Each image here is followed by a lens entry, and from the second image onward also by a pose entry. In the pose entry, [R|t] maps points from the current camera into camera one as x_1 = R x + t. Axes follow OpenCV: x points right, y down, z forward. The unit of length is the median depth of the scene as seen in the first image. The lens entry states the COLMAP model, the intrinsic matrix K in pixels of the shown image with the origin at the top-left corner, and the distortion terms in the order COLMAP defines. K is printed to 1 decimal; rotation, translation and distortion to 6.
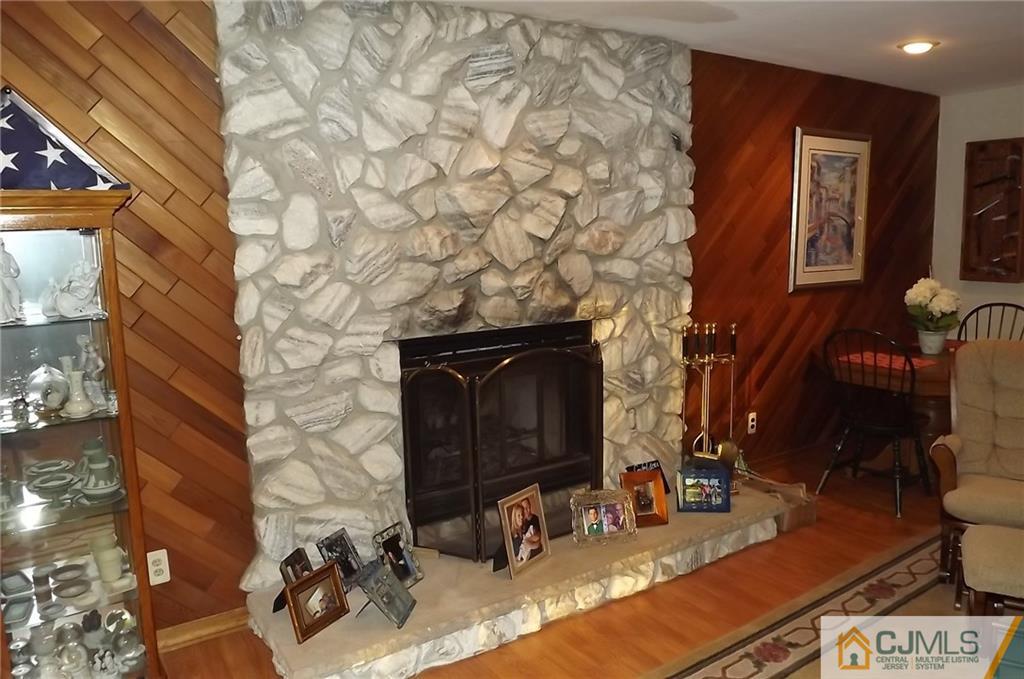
lens RADIAL K [[732.4, 0, 512.2], [0, 732.4, 346.7], [0, 0, 1]] dist [-0.079303, 0.023612]
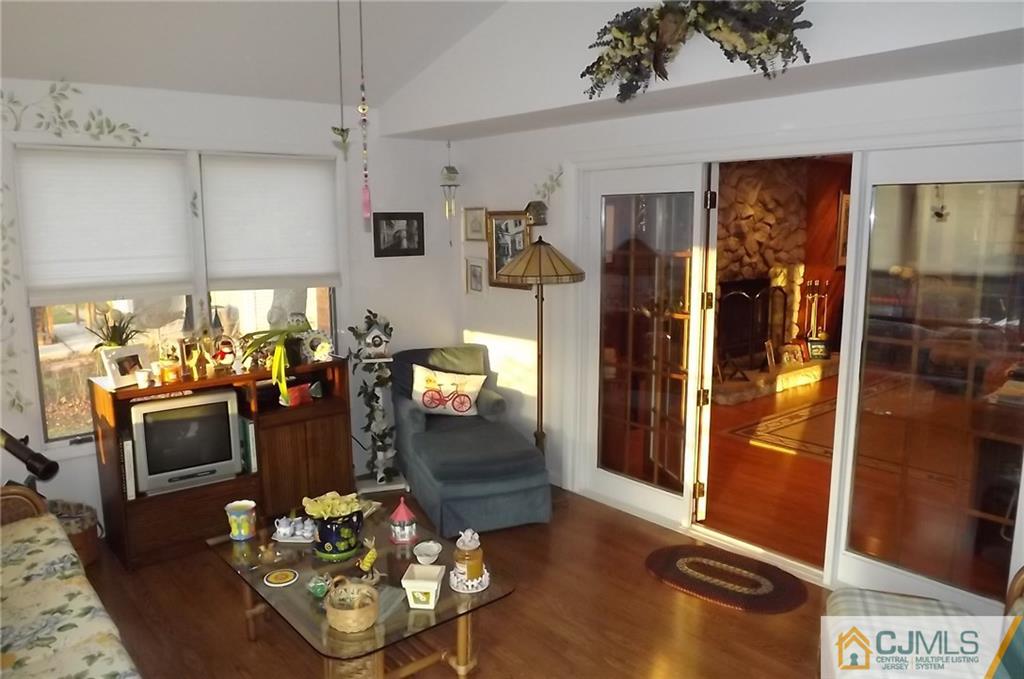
lens RADIAL K [[732.4, 0, 515.4], [0, 732.4, 341.2], [0, 0, 1]] dist [-0.079303, 0.023612]
pose [[0.991932, -0.006694, 0.126594, -1.145381], [0.007156, 0.999969, -0.003197, 0.192060], [-0.126569, 0.004077, 0.991949, -1.358880]]
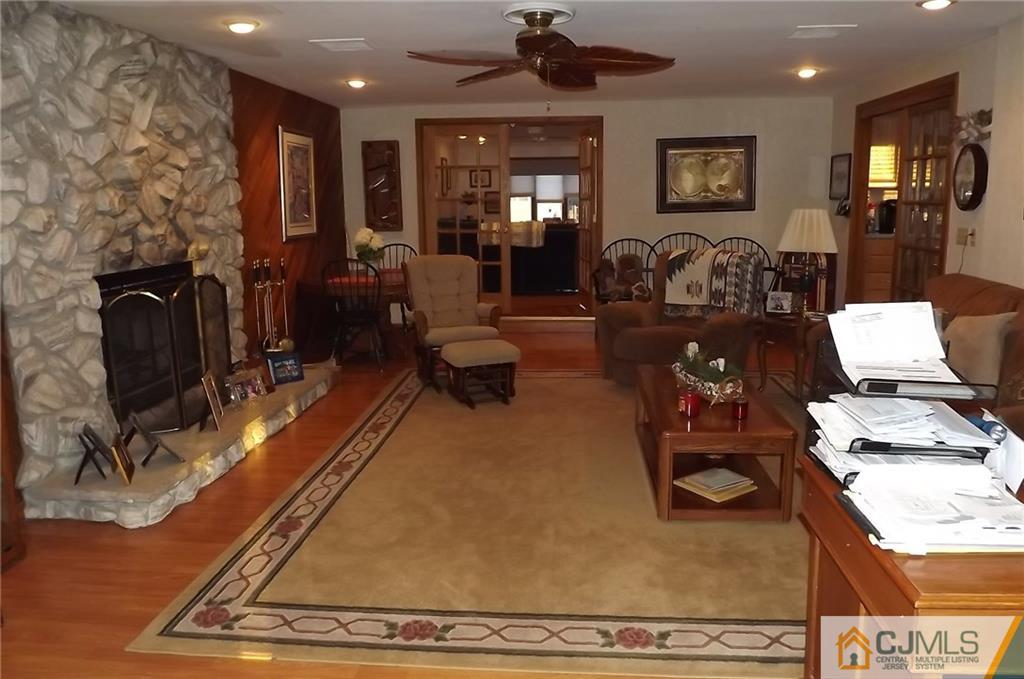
lens RADIAL K [[732.4, 0, 523.2], [0, 732.4, 338.5], [0, 0, 1]] dist [-0.079303, 0.023612]
pose [[0.613640, -0.133644, 0.778194, -0.675460], [0.123333, 0.989698, 0.072713, 0.099929], [-0.779895, 0.051357, 0.623800, -0.363952]]
